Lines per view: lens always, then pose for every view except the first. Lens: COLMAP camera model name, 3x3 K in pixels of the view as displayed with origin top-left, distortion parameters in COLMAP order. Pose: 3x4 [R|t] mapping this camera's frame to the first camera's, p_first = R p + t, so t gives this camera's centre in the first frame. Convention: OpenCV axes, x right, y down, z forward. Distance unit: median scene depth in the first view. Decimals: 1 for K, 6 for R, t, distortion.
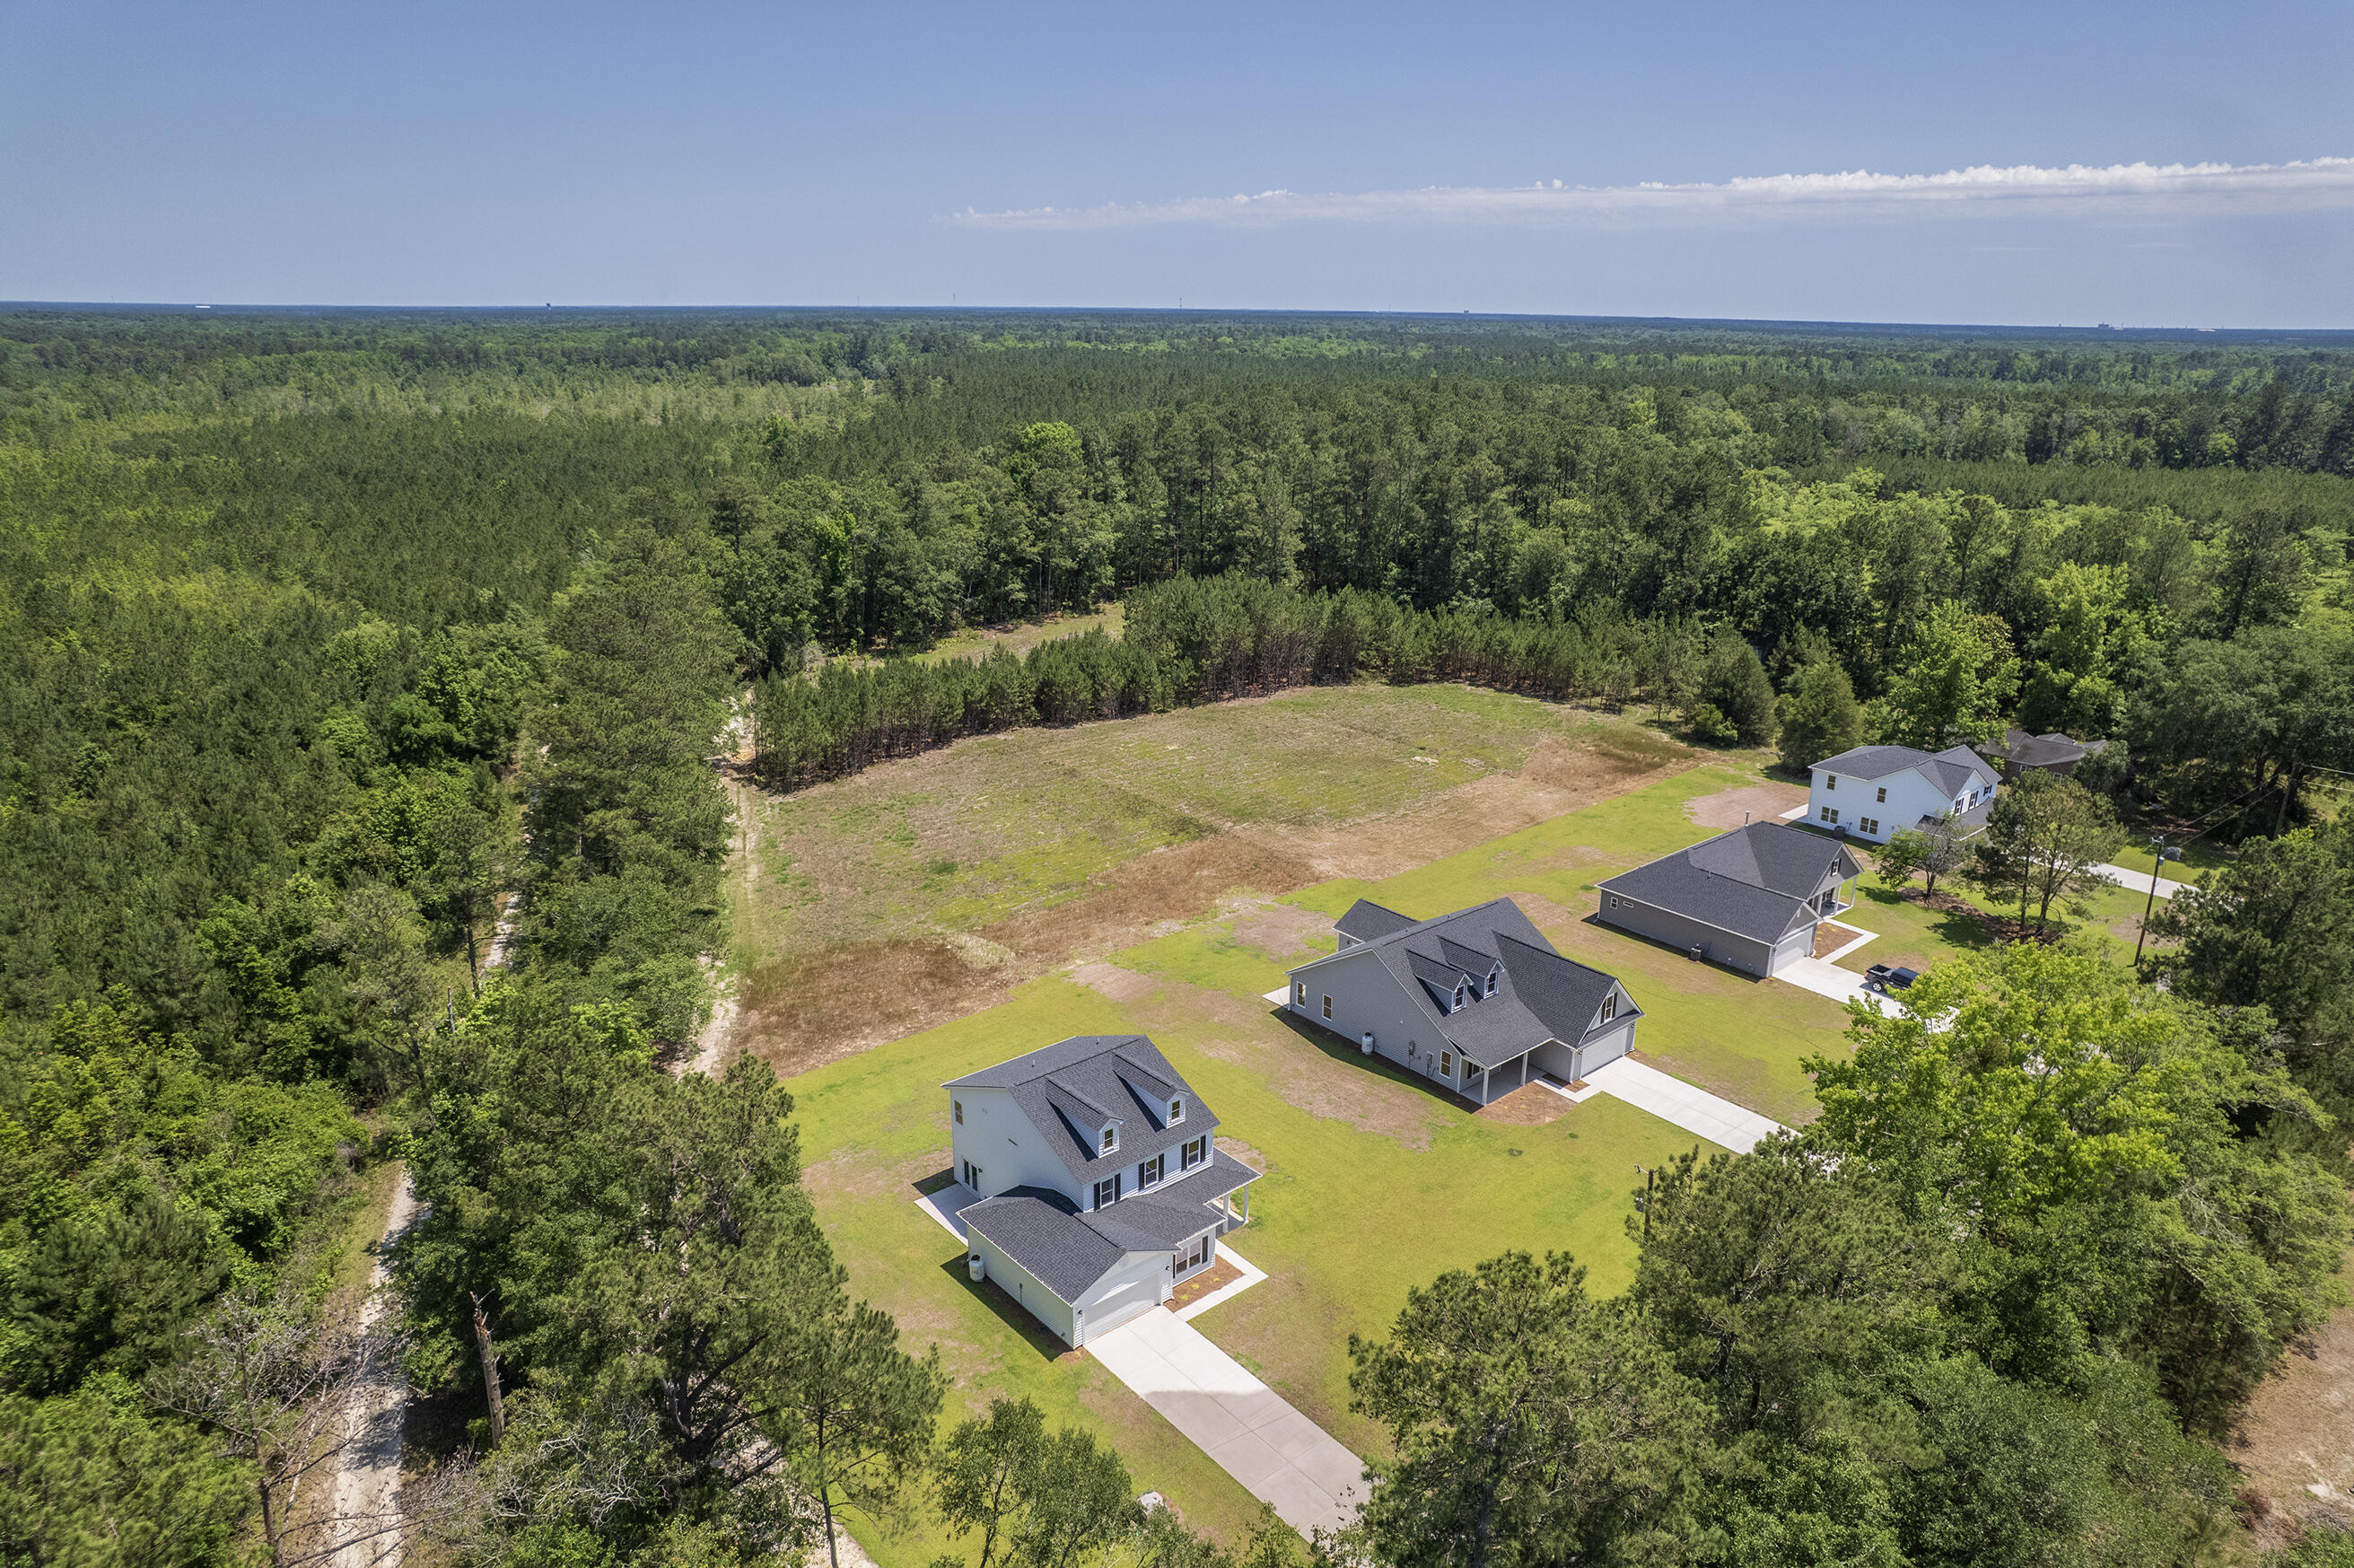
lens RADIAL K [[1509.0, 0, 1173.5], [0, 1509.0, 801.3], [0, 0, 1]] dist [-0.075428, 0.069086]
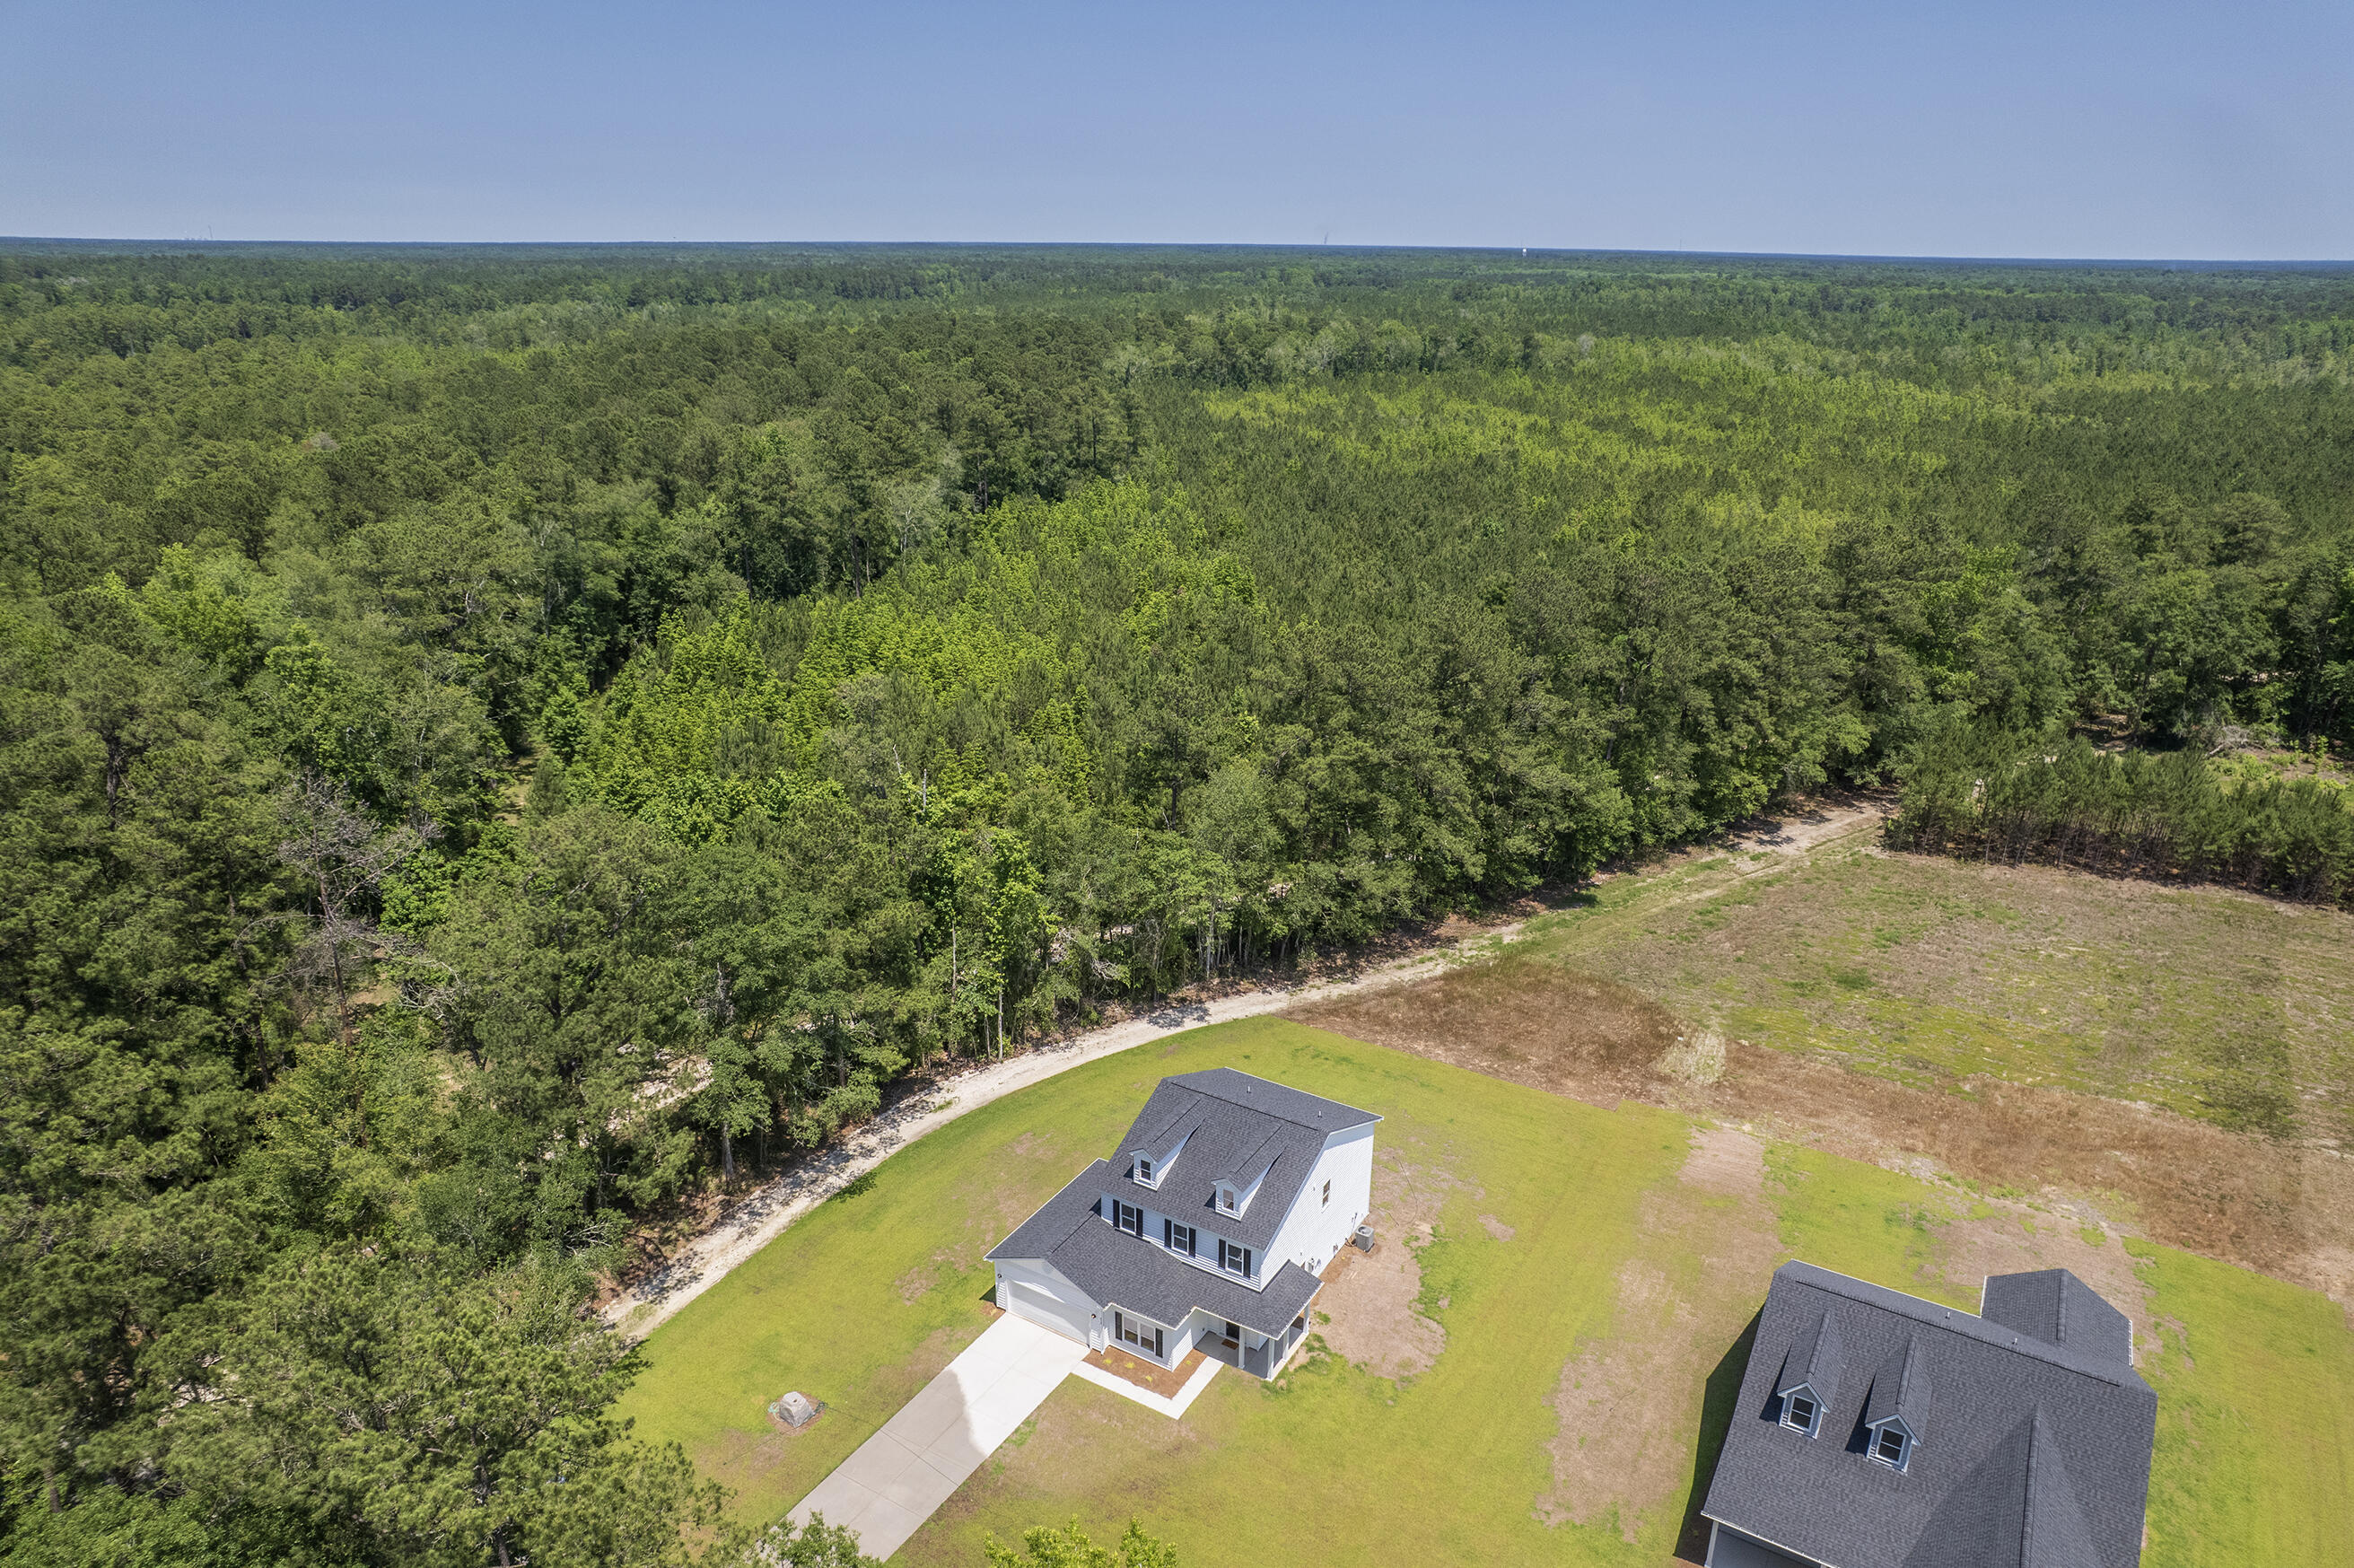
lens RADIAL K [[1509.0, 0, 1175.0], [0, 1509.0, 793.8], [0, 0, 1]] dist [-0.075428, 0.069086]
pose [[0.318401, 0.323712, -0.890972, 0.352810], [-0.304763, 0.924946, 0.227145, -0.102128], [0.897630, 0.199212, 0.393160, 0.298770]]
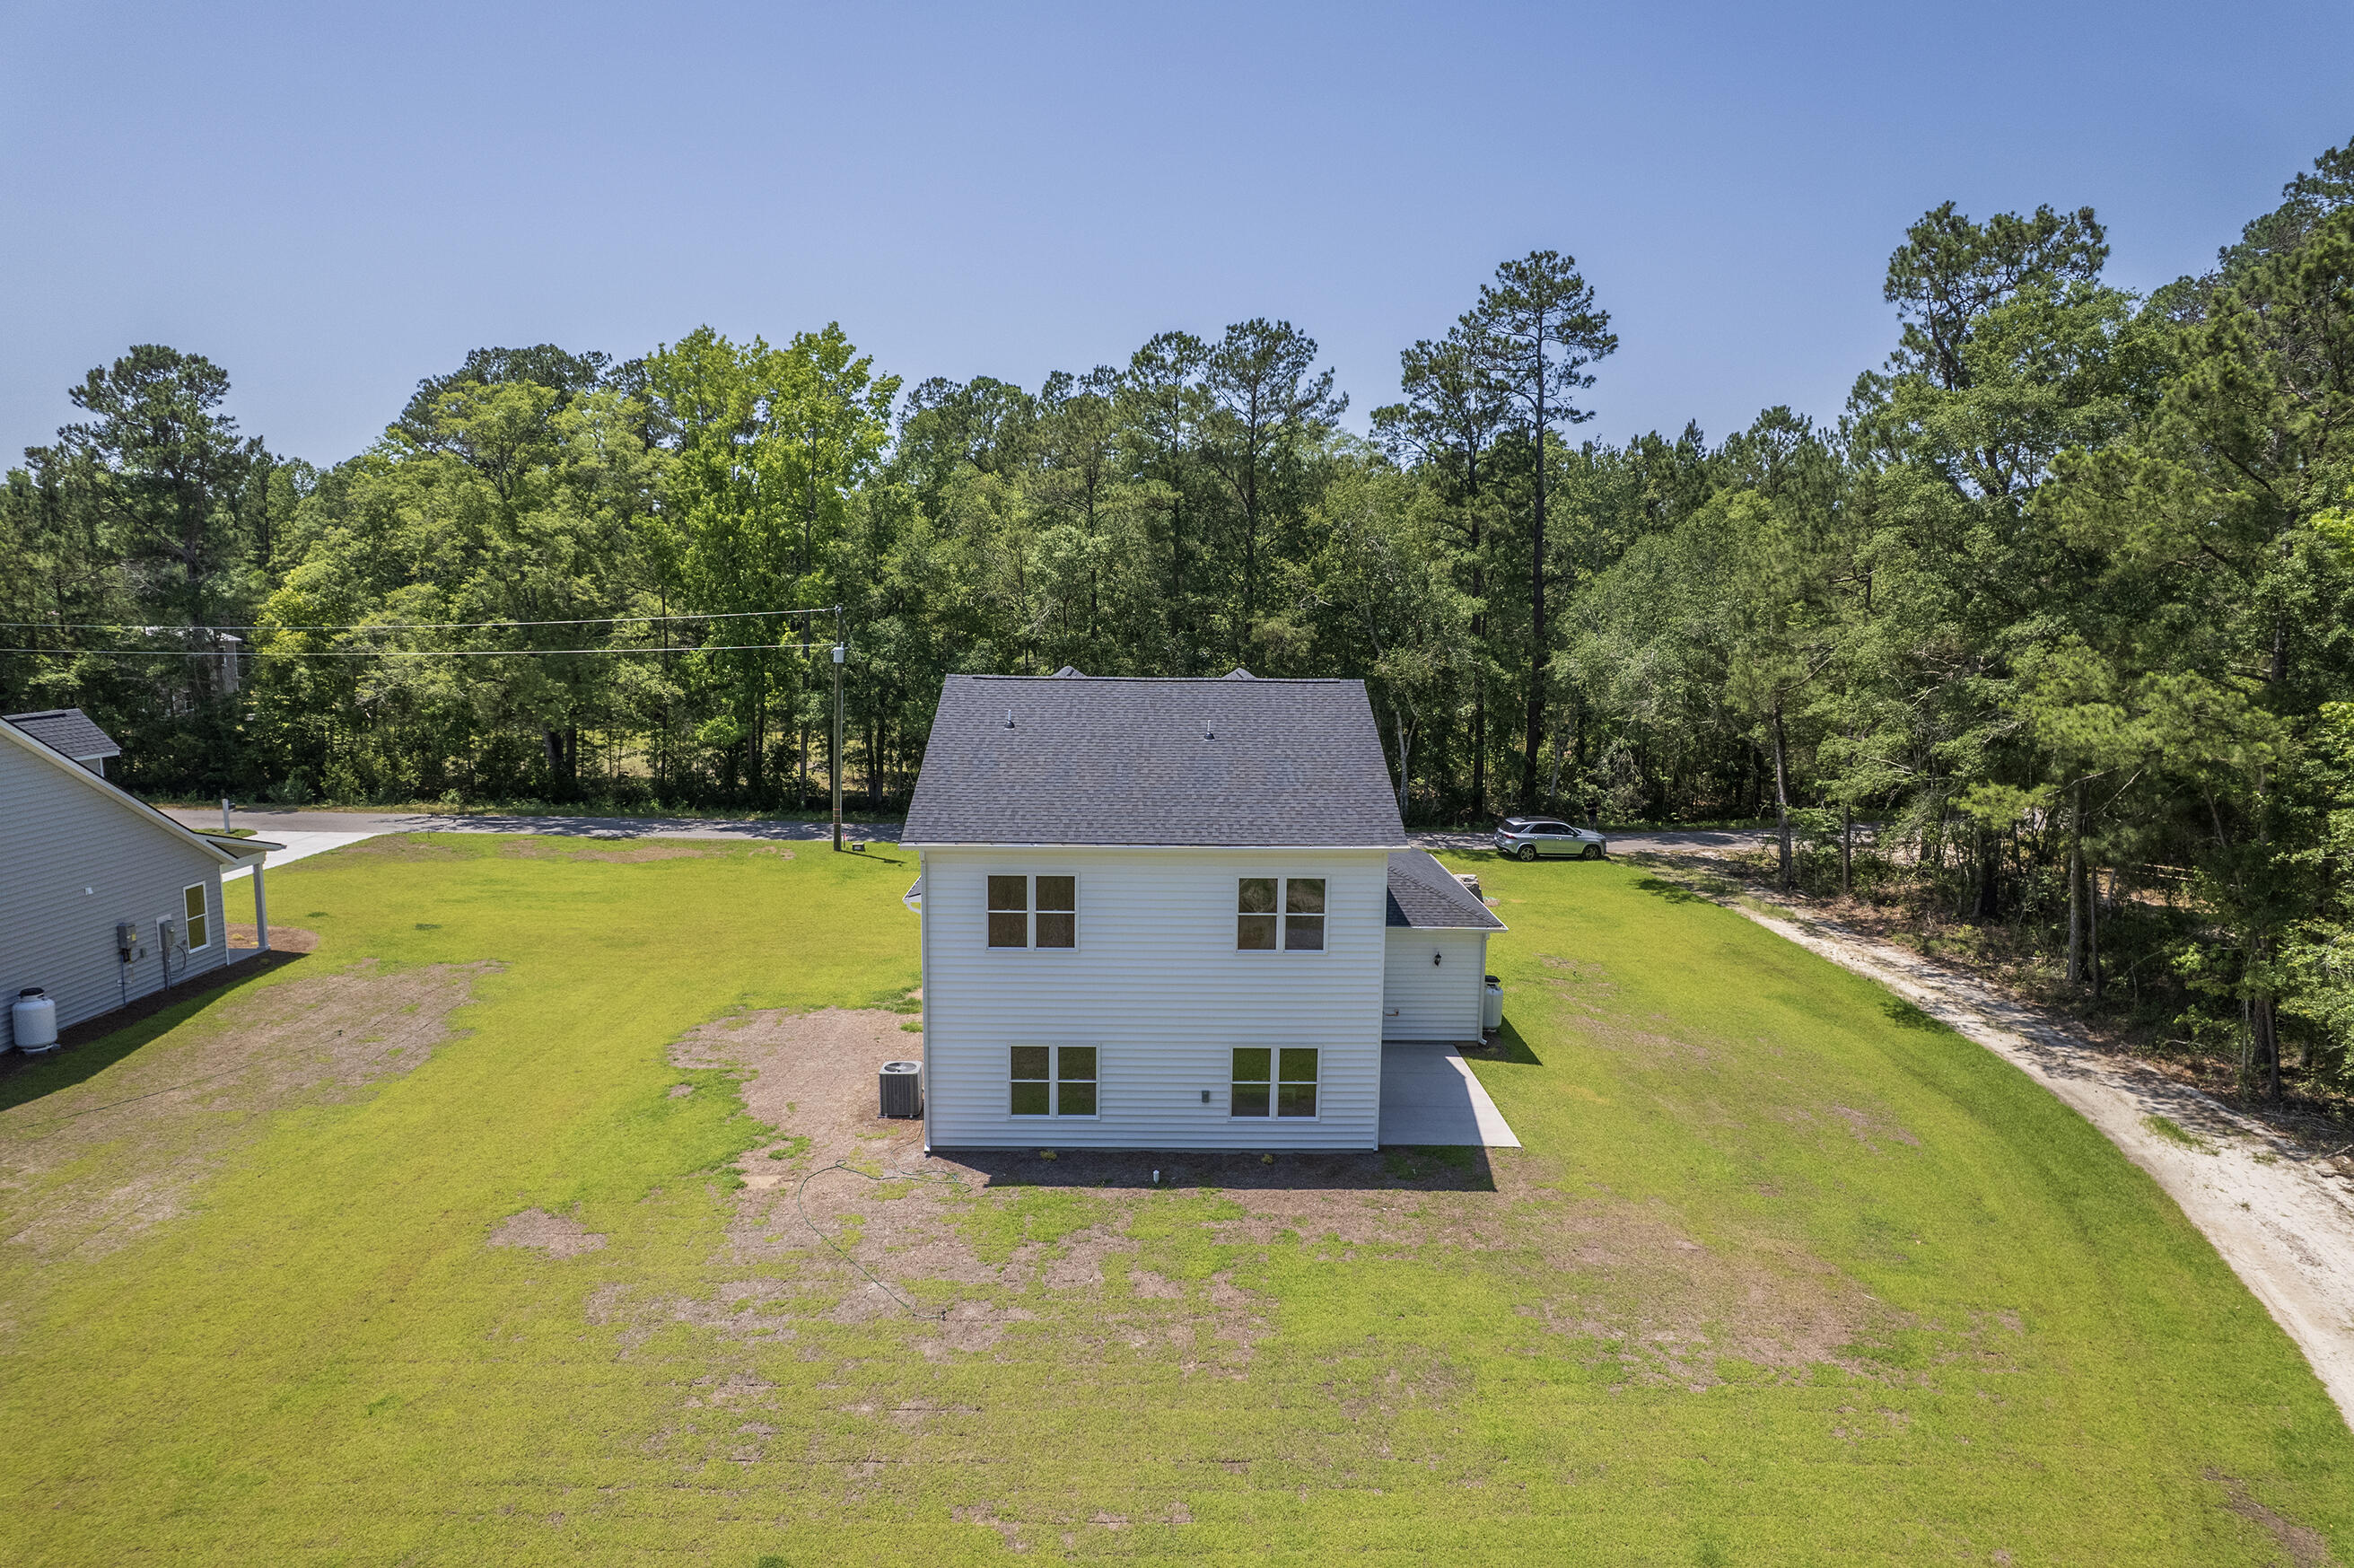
lens RADIAL K [[1509.0, 0, 1180.8], [0, 1509.0, 799.0], [0, 0, 1]] dist [-0.075428, 0.069086]
pose [[-0.774303, -0.105481, 0.623962, -0.174149], [0.182052, 0.907196, 0.379279, 0.024224], [-0.606063, 0.407270, -0.683241, 0.679713]]
